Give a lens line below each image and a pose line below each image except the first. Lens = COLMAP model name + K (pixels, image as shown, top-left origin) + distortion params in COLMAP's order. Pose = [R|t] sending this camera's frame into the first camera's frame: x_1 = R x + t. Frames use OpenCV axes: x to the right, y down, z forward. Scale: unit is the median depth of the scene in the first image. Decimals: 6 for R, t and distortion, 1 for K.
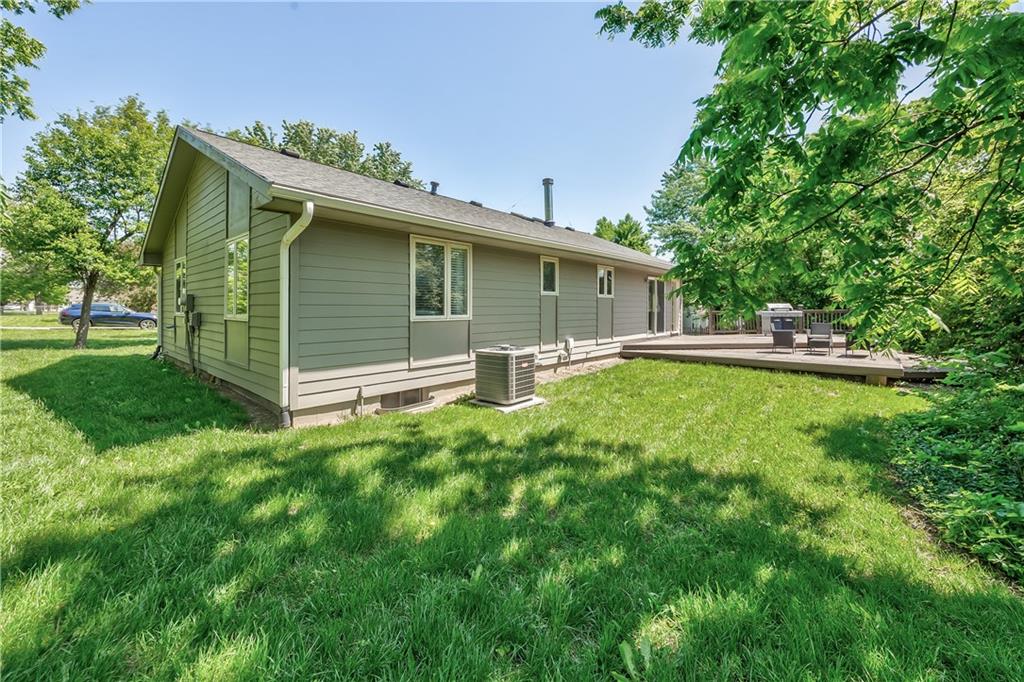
lens RADIAL K [[398.0, 0, 512.9], [0, 398.0, 318.3], [0, 0, 1]] dist [-0.000098, 0.000002]
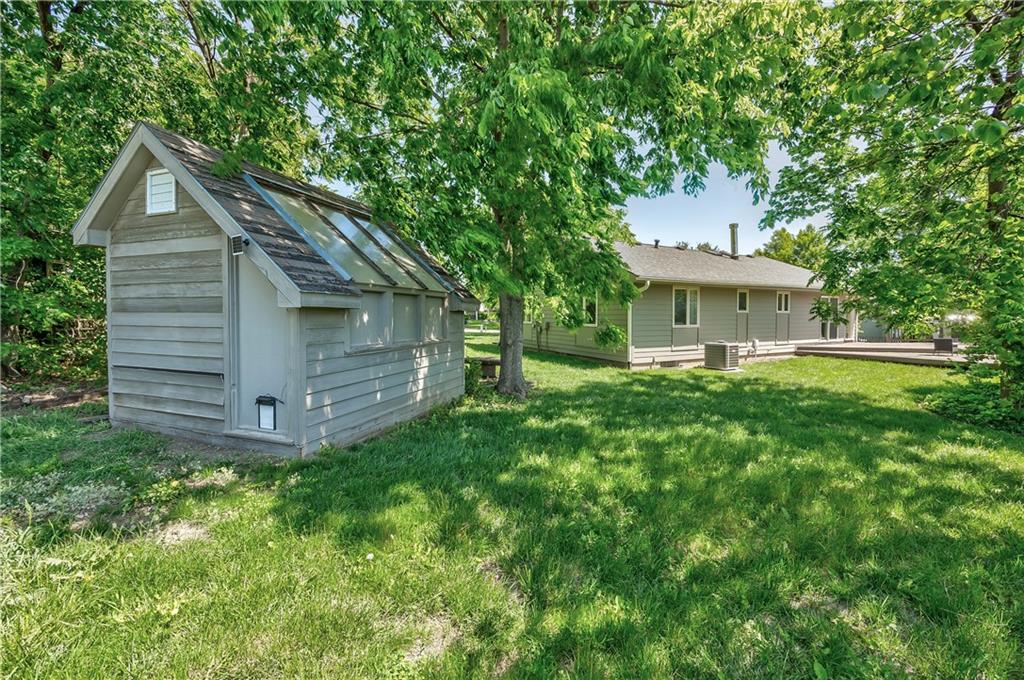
lens RADIAL K [[399.8, 0, 511.6], [0, 399.8, 325.9], [0, 0, 1]] dist [0.000832, 0.000061]
pose [[0.934217, 0.014820, -0.356397, -0.202432], [-0.012779, 0.999886, 0.008079, -0.005299], [0.356476, -0.002993, 0.934300, -0.844643]]
